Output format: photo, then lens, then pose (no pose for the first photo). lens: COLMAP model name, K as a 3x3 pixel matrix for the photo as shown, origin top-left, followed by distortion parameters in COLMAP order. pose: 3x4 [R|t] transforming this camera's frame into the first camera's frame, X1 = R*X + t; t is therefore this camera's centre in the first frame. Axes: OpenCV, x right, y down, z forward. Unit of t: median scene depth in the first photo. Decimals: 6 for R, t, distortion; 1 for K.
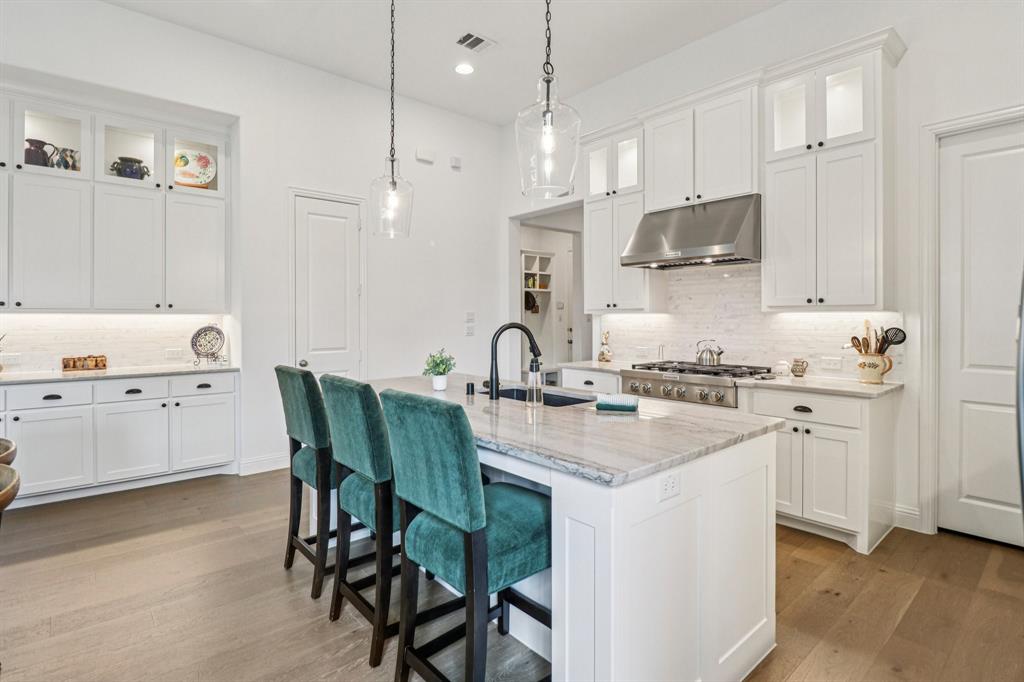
lens RADIAL K [[512.5, 0, 510.3], [0, 512.5, 319.3], [0, 0, 1]] dist [-0.021749, -0.001273]
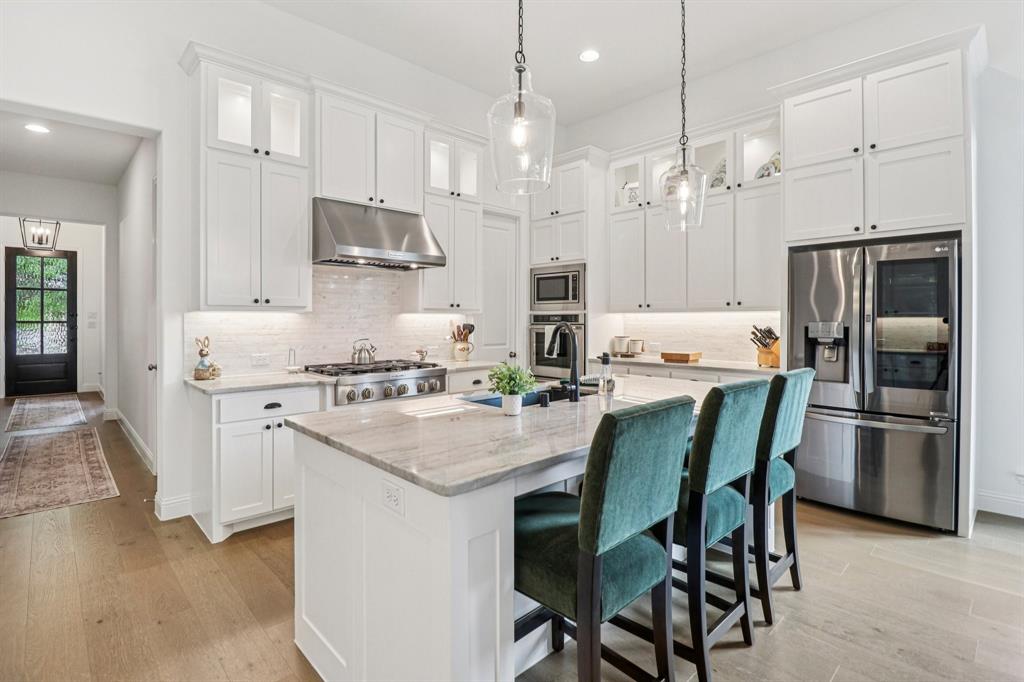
lens RADIAL K [[490.3, 0, 512.5], [0, 490.3, 319.4], [0, 0, 1]] dist [0.031717, -0.000168]
pose [[-0.036069, -0.002384, 0.999346, -0.647754], [0.002472, 0.999994, 0.002475, -0.001284], [-0.999346, 0.002560, -0.036063, 0.776750]]
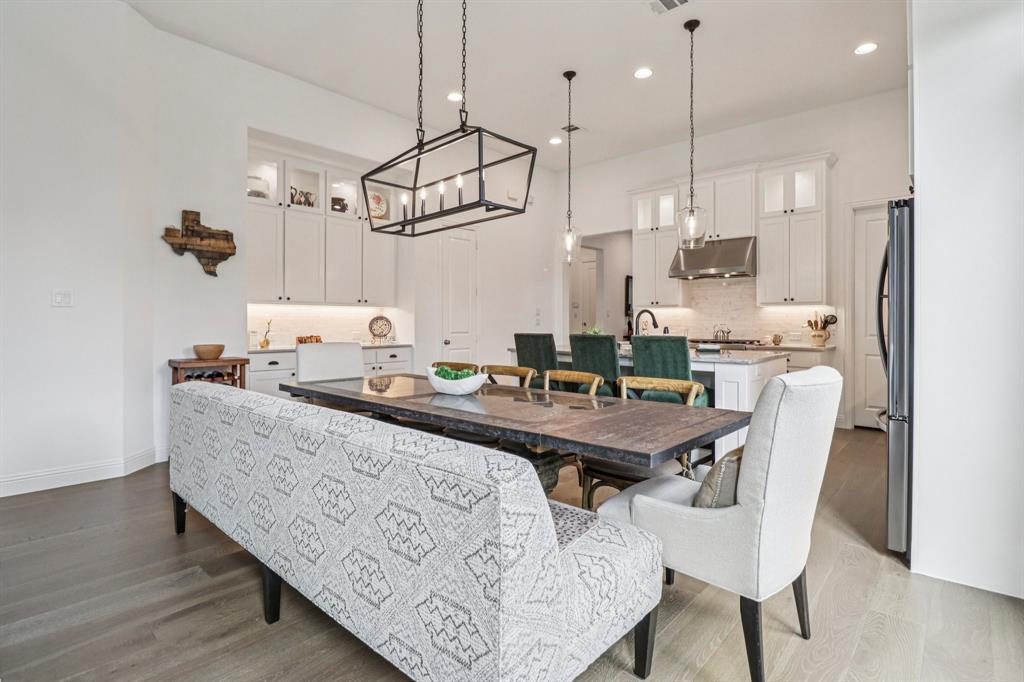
lens RADIAL K [[512.5, 0, 510.3], [0, 512.5, 319.3], [0, 0, 1]] dist [-0.021749, -0.001273]
pose [[0.993171, 0.001830, 0.116656, -0.482916], [-0.001140, 0.999981, -0.005979, 0.037260], [-0.116665, 0.005805, 0.993154, -0.545345]]
